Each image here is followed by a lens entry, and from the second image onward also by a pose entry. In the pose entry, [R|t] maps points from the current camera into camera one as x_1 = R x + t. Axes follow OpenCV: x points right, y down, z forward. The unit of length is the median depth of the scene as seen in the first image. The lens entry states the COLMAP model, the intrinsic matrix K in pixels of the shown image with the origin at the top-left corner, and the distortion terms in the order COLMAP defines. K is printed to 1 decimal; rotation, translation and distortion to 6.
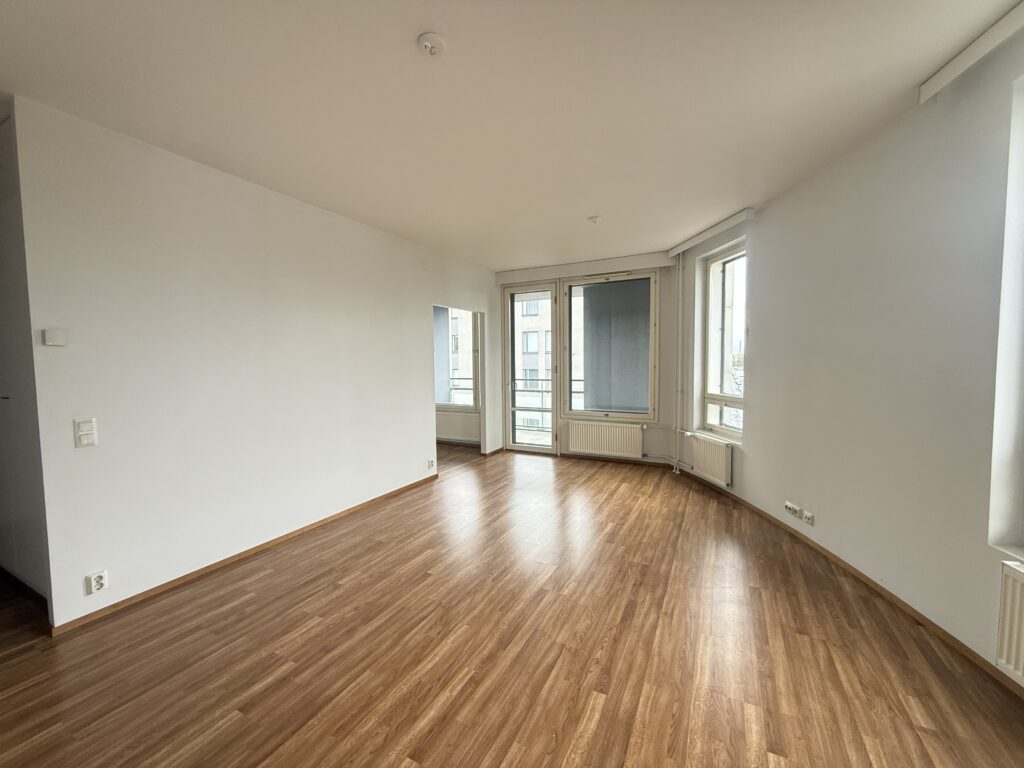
lens RADIAL K [[407.7, 0, 512.0], [0, 407.7, 384.0], [0, 0, 1]] dist [0.001489, 0.000239]
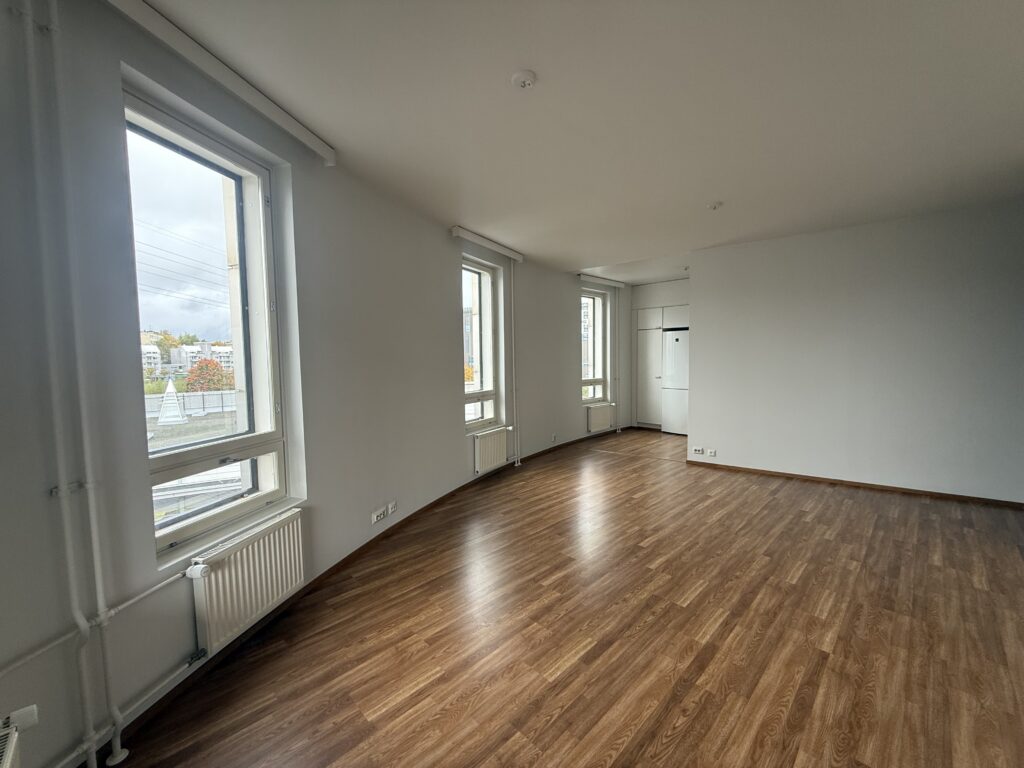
lens RADIAL K [[407.7, 0, 512.0], [0, 407.7, 384.0], [0, 0, 1]] dist [0.001489, 0.000239]
pose [[-0.948335, 0.004957, 0.317233, 0.086190], [0.044289, 0.992157, 0.116892, -0.132276], [-0.314166, 0.124903, -0.941116, 2.191342]]
